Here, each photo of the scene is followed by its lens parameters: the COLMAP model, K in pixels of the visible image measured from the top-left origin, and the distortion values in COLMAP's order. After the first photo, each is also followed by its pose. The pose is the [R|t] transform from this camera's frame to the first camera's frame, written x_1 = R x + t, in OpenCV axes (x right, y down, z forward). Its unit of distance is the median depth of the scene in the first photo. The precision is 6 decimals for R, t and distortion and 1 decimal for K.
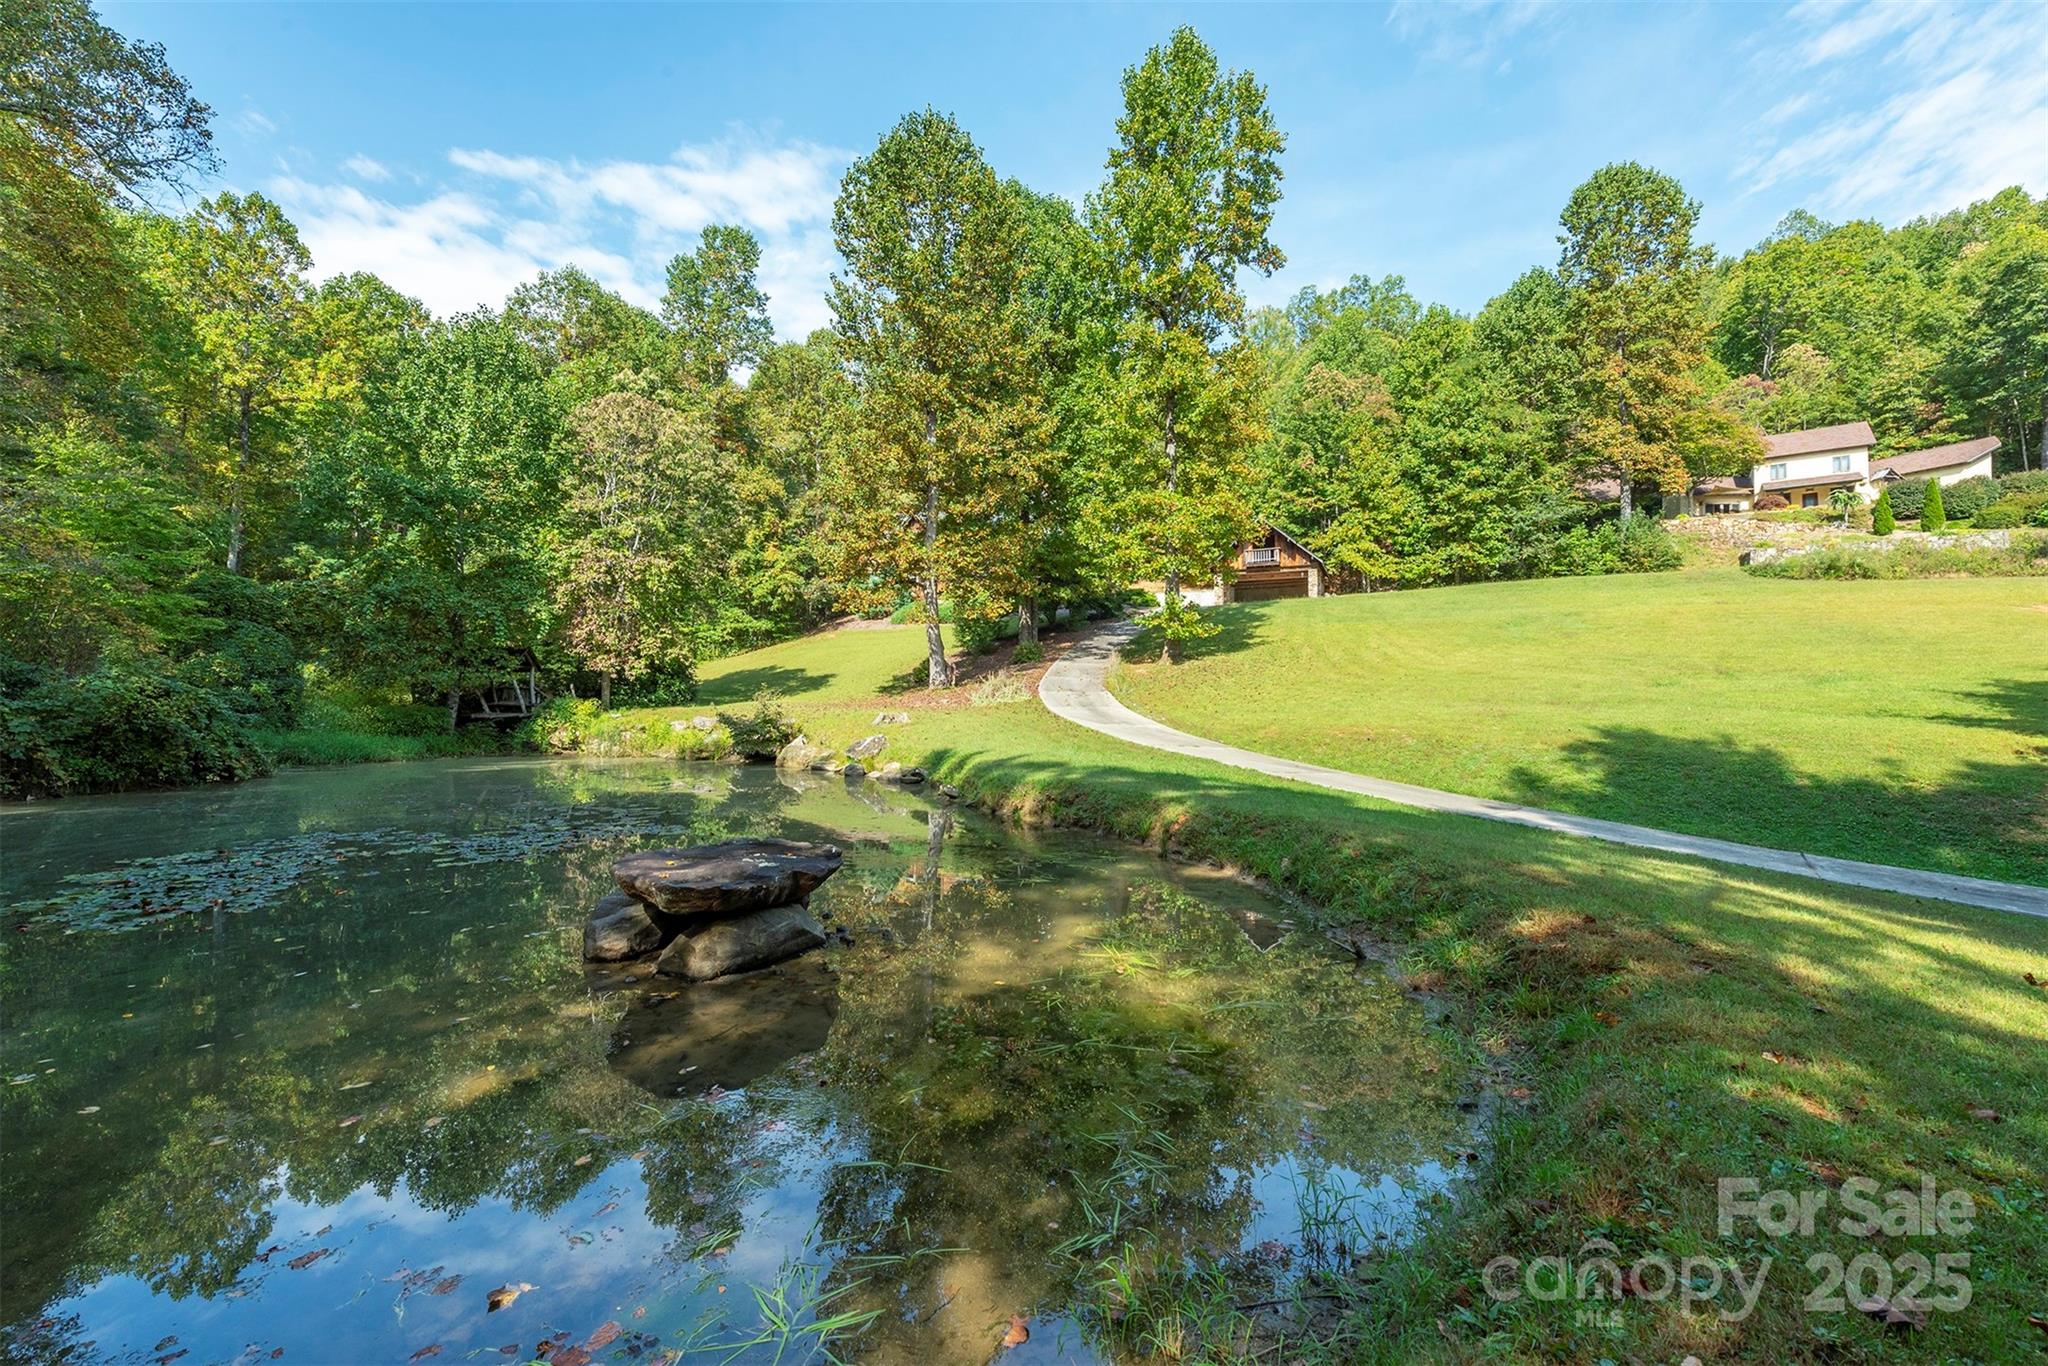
lens RADIAL K [[839.7, 0, 1025.6], [0, 839.7, 683.8], [0, 0, 1]] dist [0.009831, -0.003662]
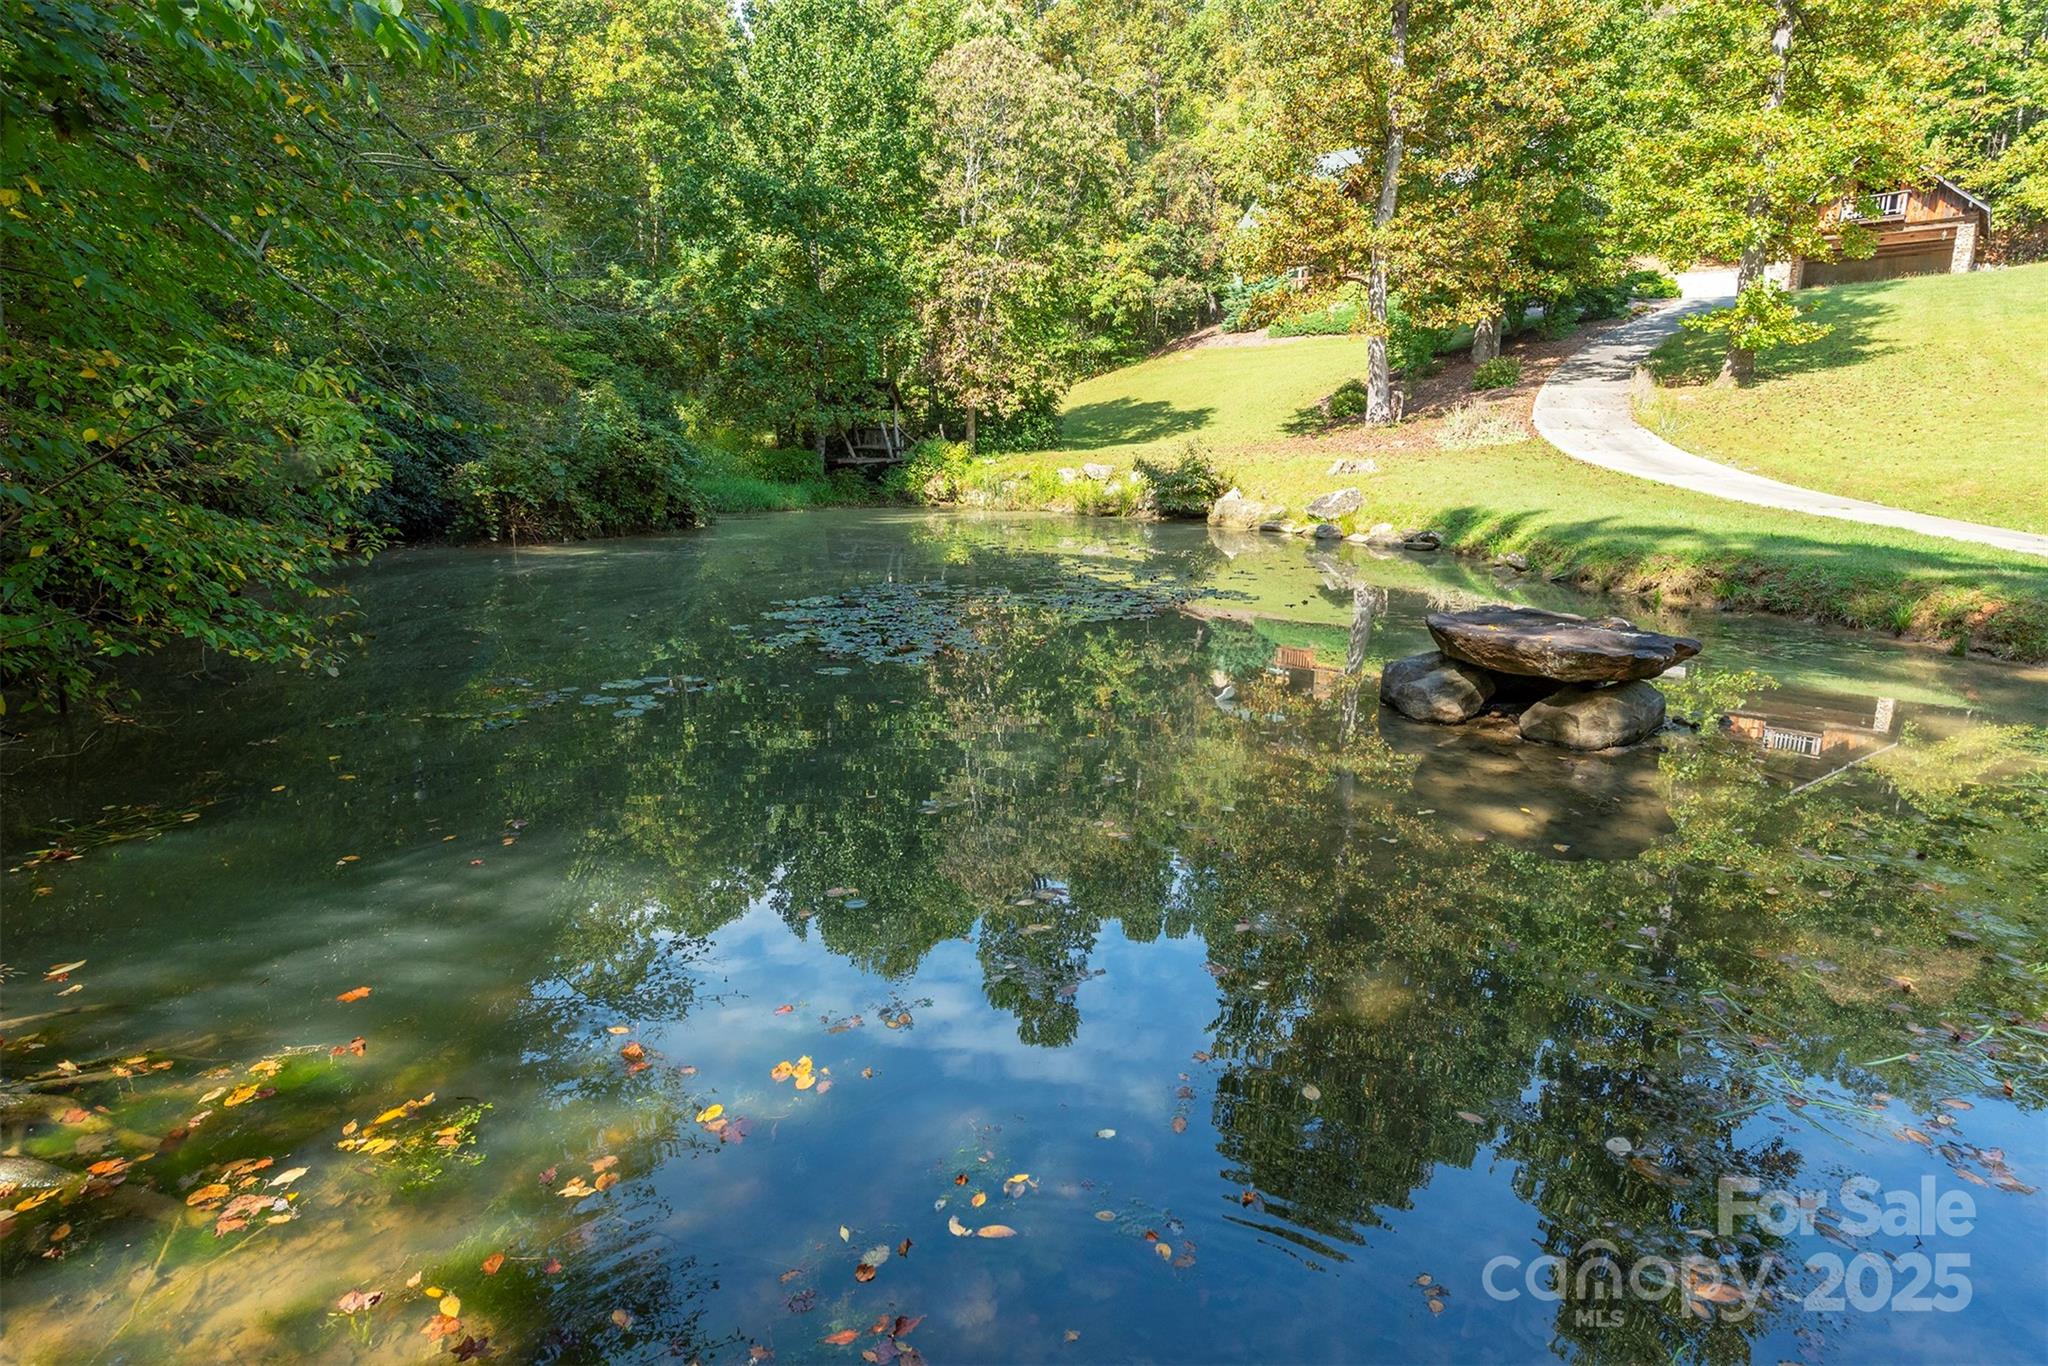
lens RADIAL K [[1074.0, 0, 1020.3], [0, 1074.0, 687.5], [0, 0, 1]] dist [0.015018, -0.007178]
pose [[0.954167, 0.065189, -0.292088, -0.120141], [0.007610, 0.970388, 0.241433, -0.002938], [0.299177, -0.232590, 0.925416, -0.056667]]
